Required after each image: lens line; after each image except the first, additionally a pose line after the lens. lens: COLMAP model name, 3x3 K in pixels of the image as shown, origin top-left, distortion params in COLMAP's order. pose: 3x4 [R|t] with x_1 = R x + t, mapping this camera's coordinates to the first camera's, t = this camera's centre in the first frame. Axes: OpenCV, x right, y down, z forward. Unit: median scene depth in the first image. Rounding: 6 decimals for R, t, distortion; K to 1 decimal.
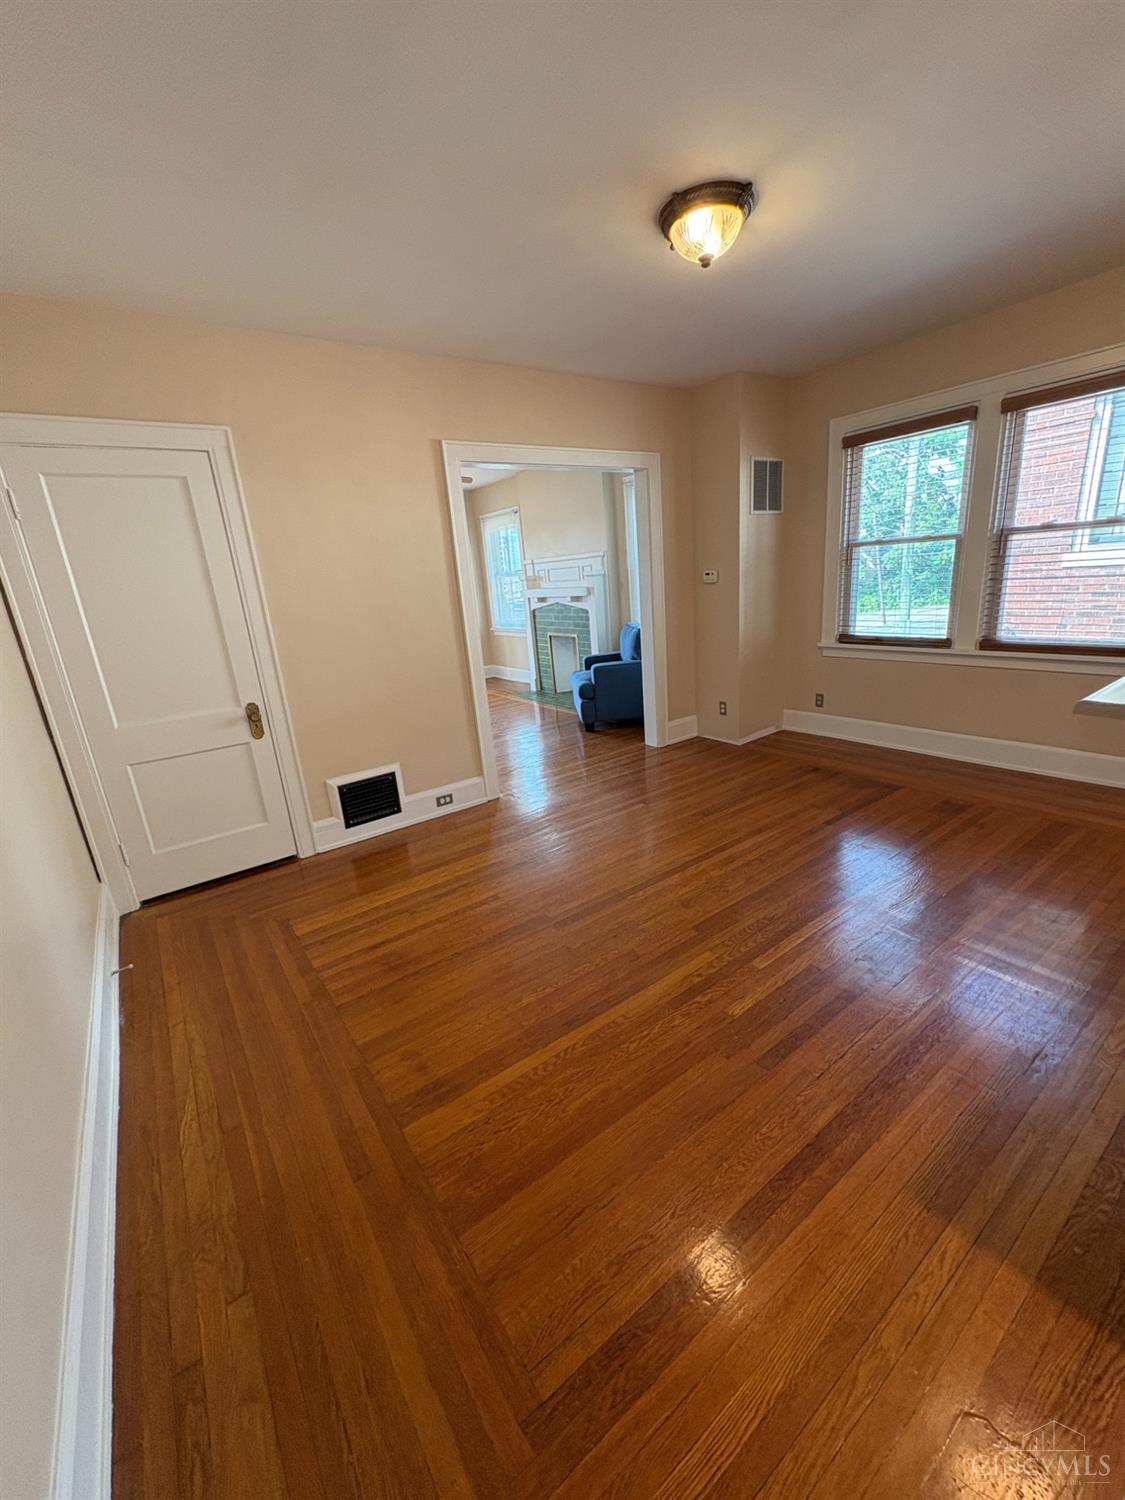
lens RADIAL K [[603.1, 0, 568.7], [0, 603.1, 747.3], [0, 0, 1]] dist [-0.000593, -0.000054]
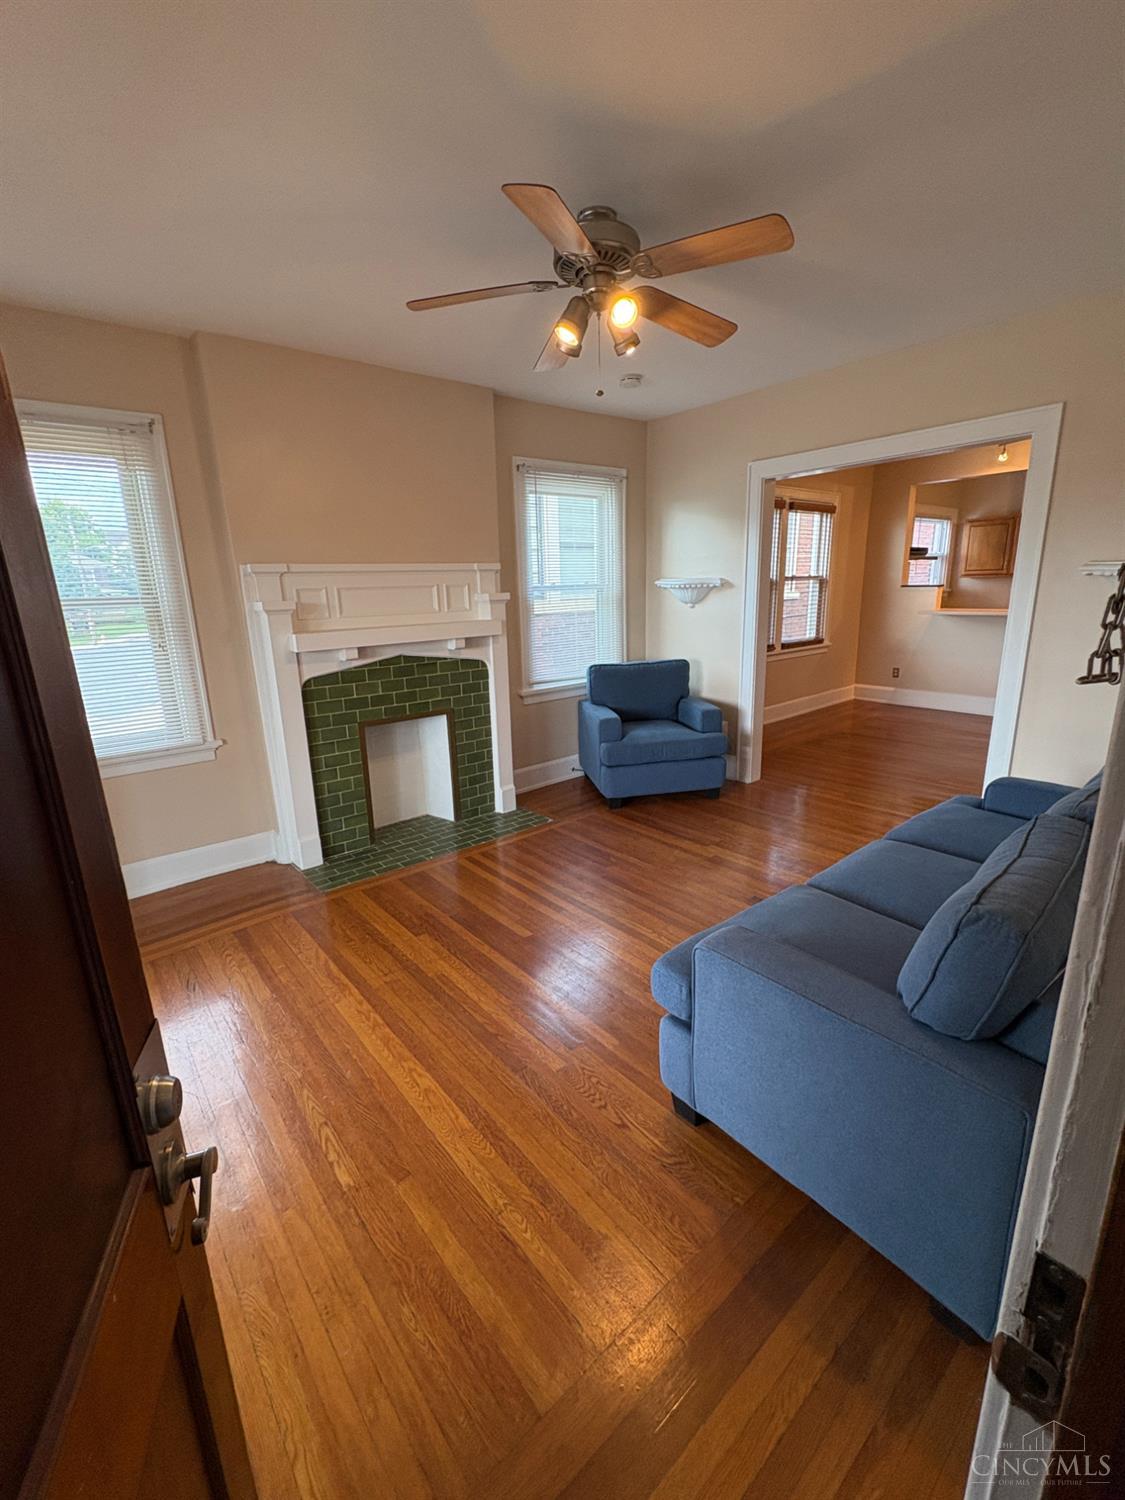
lens RADIAL K [[642.9, 0, 562.5], [0, 642.9, 750.0], [0, 0, 1]] dist [0.000725, 0.000847]
pose [[-0.057040, -0.169406, 0.983894, -1.228699], [0.312494, 0.932950, 0.178751, -0.480849], [-0.948206, 0.317657, -0.000277, 1.961965]]
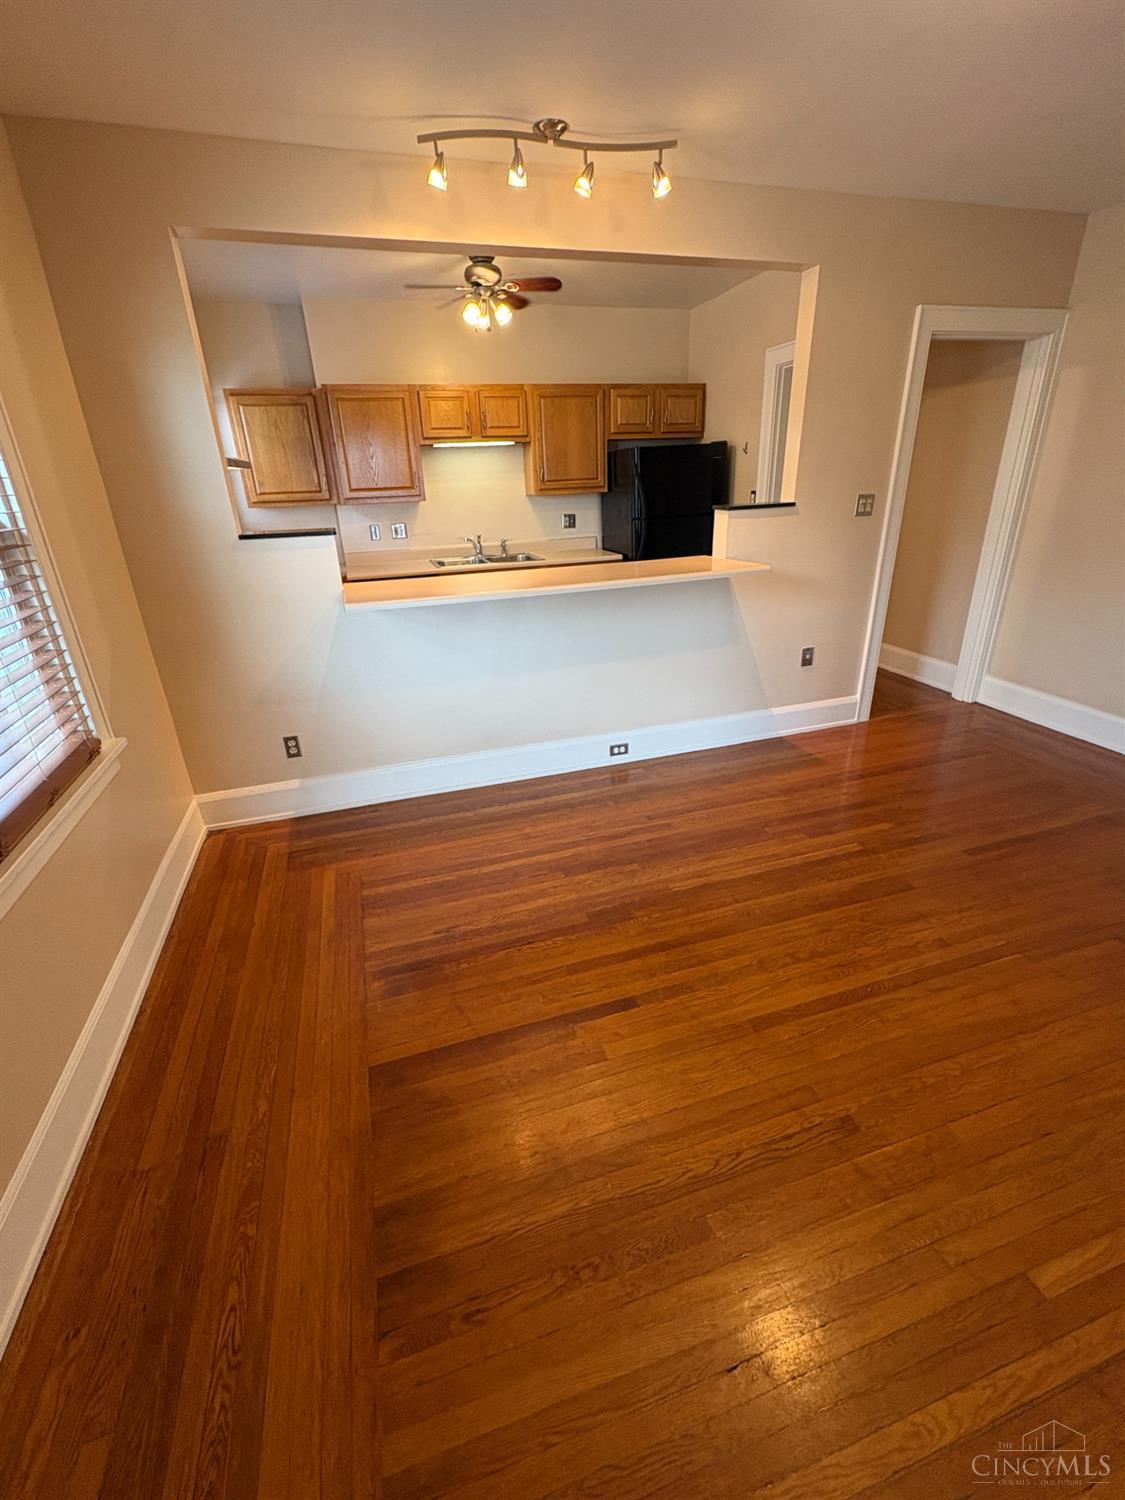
lens RADIAL K [[642.9, 0, 562.5], [0, 642.9, 750.0], [0, 0, 1]] dist [0.000725, 0.000847]
pose [[-0.939341, -0.022660, 0.342234, 0.292603], [0.197808, 0.779360, 0.594534, -0.443528], [-0.280196, 0.626167, -0.727603, 1.337576]]
